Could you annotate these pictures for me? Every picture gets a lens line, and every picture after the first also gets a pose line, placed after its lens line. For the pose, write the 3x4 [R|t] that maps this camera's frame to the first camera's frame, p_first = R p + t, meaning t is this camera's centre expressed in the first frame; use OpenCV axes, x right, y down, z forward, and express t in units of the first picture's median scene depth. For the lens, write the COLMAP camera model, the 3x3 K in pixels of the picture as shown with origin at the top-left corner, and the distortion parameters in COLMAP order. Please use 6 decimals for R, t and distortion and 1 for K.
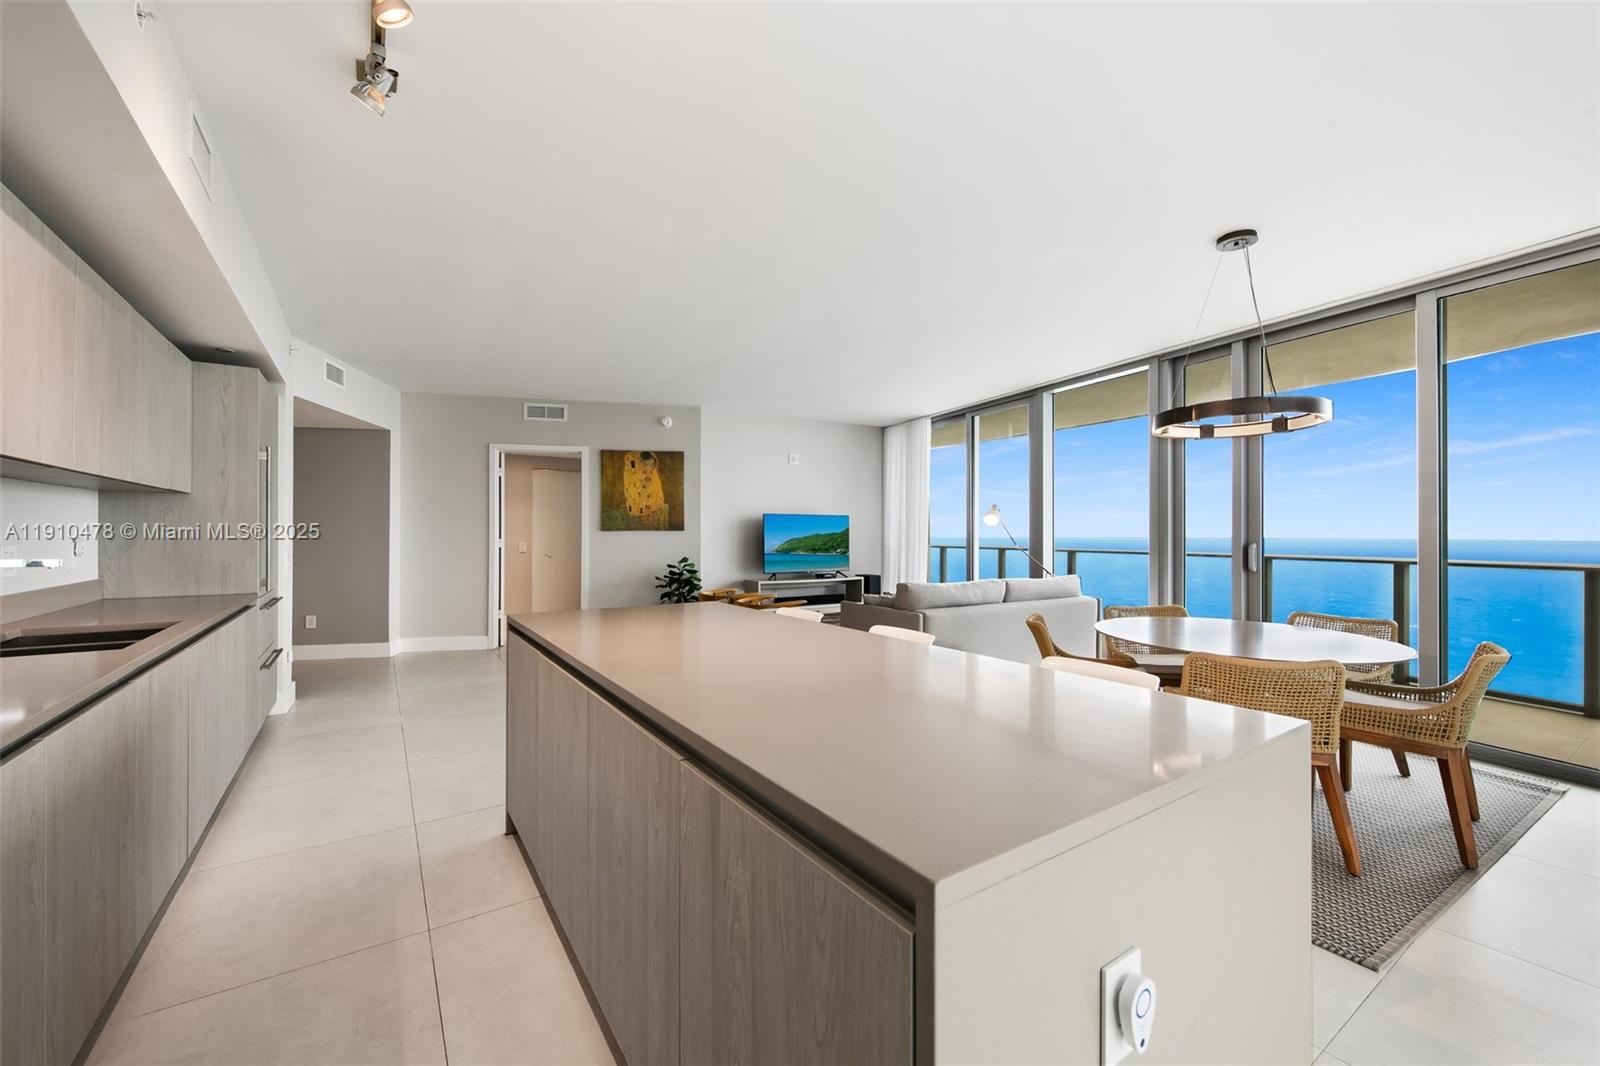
lens RADIAL K [[635.3, 0, 800.0], [0, 635.3, 533.0], [0, 0, 1]] dist [0.000118, 0.000226]
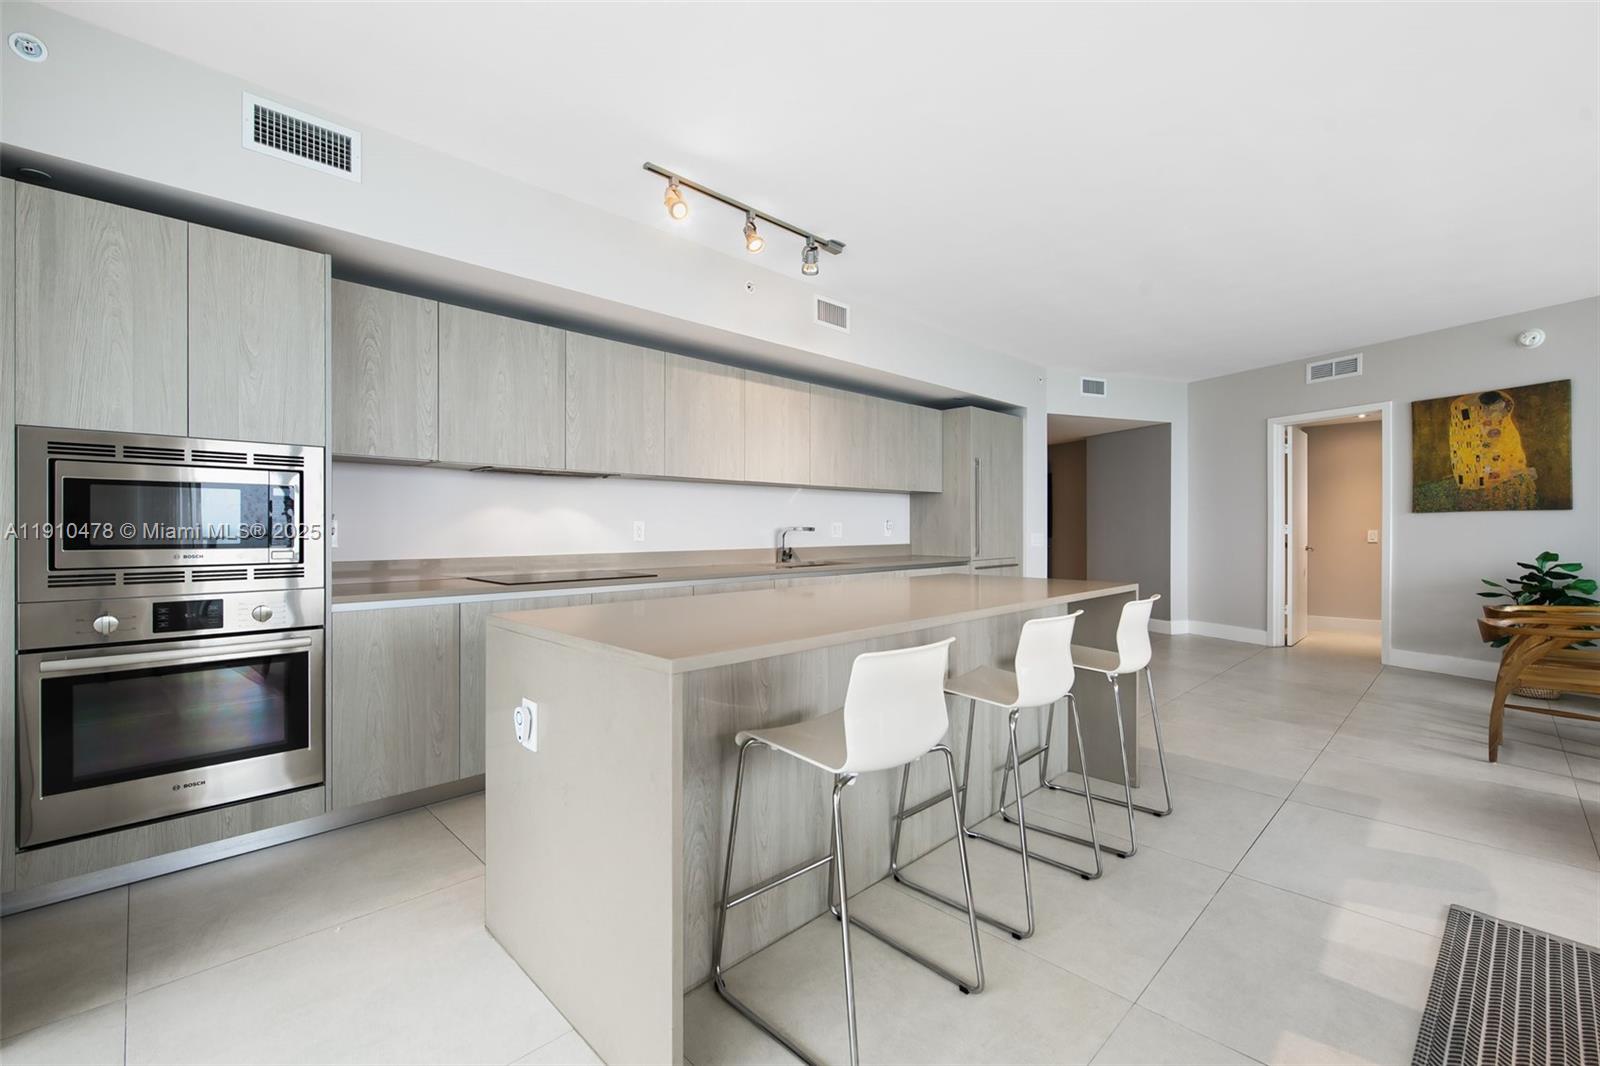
lens RADIAL K [[667.9, 0, 800.0], [0, 667.9, 533.0], [0, 0, 1]] dist [0.010498, -0.009225]
pose [[0.178284, 0.005798, -0.983962, 0.319364], [0.001436, 0.999980, 0.006153, 0.014150], [0.983978, -0.002510, 0.178272, 0.166280]]
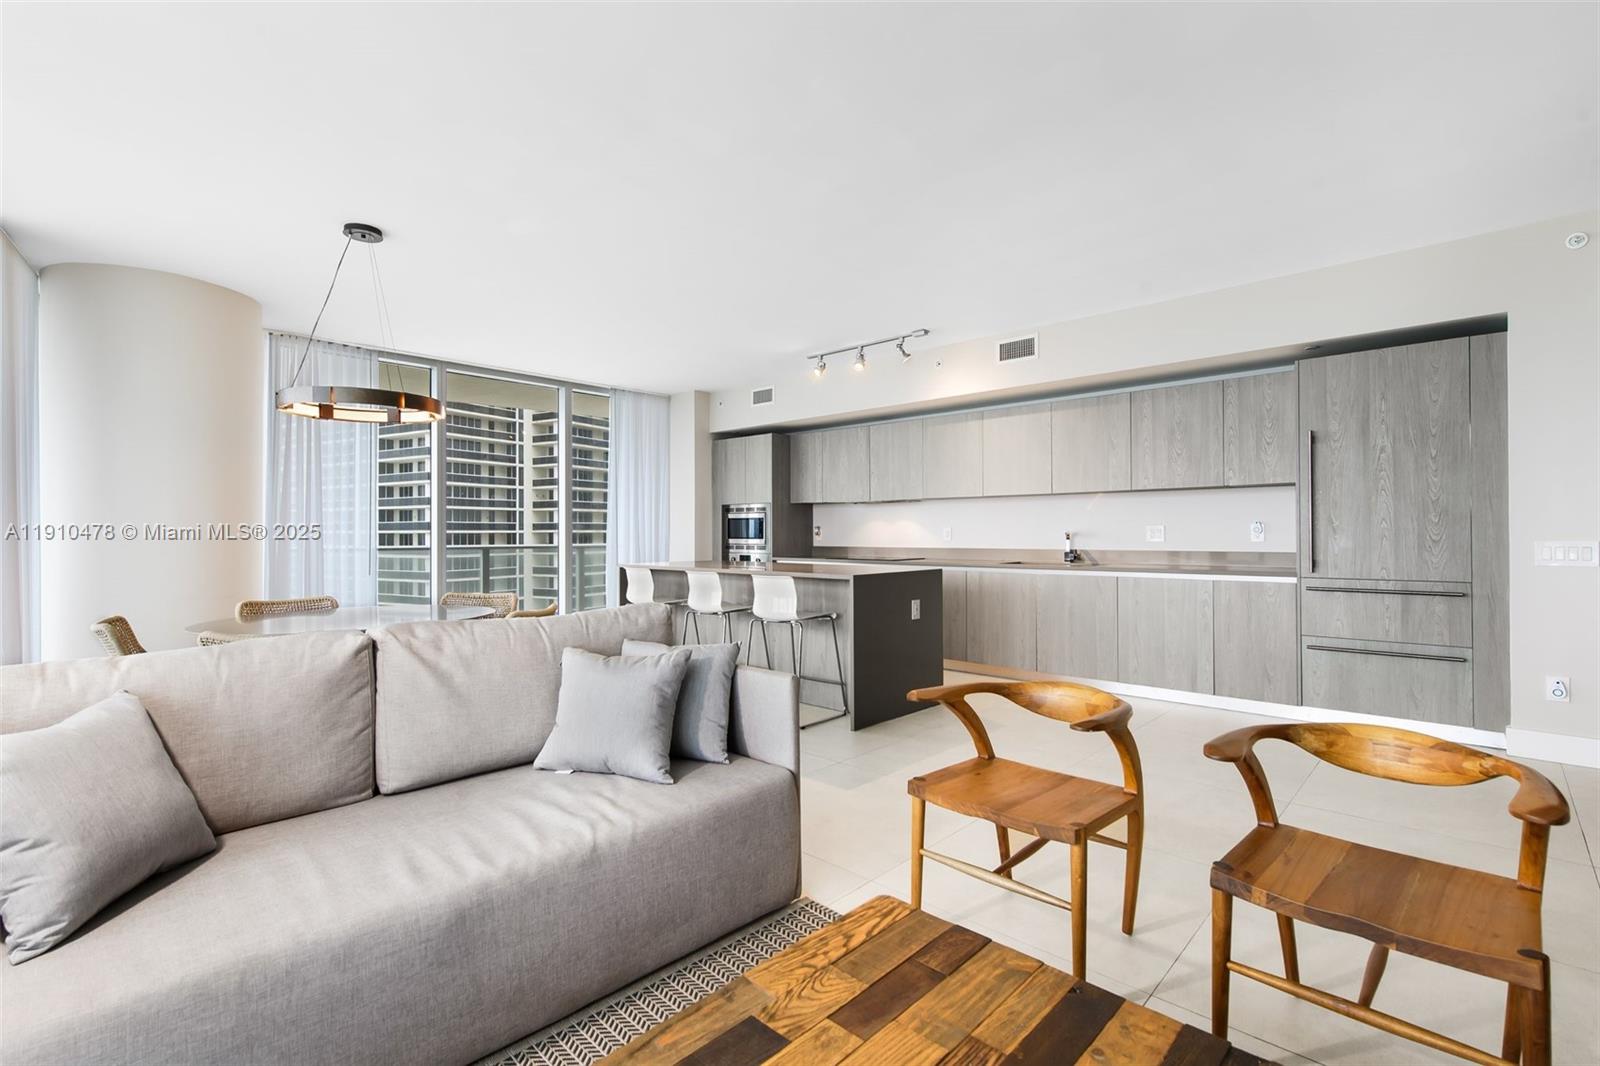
lens RADIAL K [[728.2, 0, 800.0], [0, 728.2, 533.0], [0, 0, 1]] dist [0.001119, 0.000173]
pose [[-0.975195, -0.000138, -0.221349, 0.113493], [0.000162, 0.999999, -0.001334, 0.015918], [0.221349, -0.001336, -0.975194, 1.051408]]
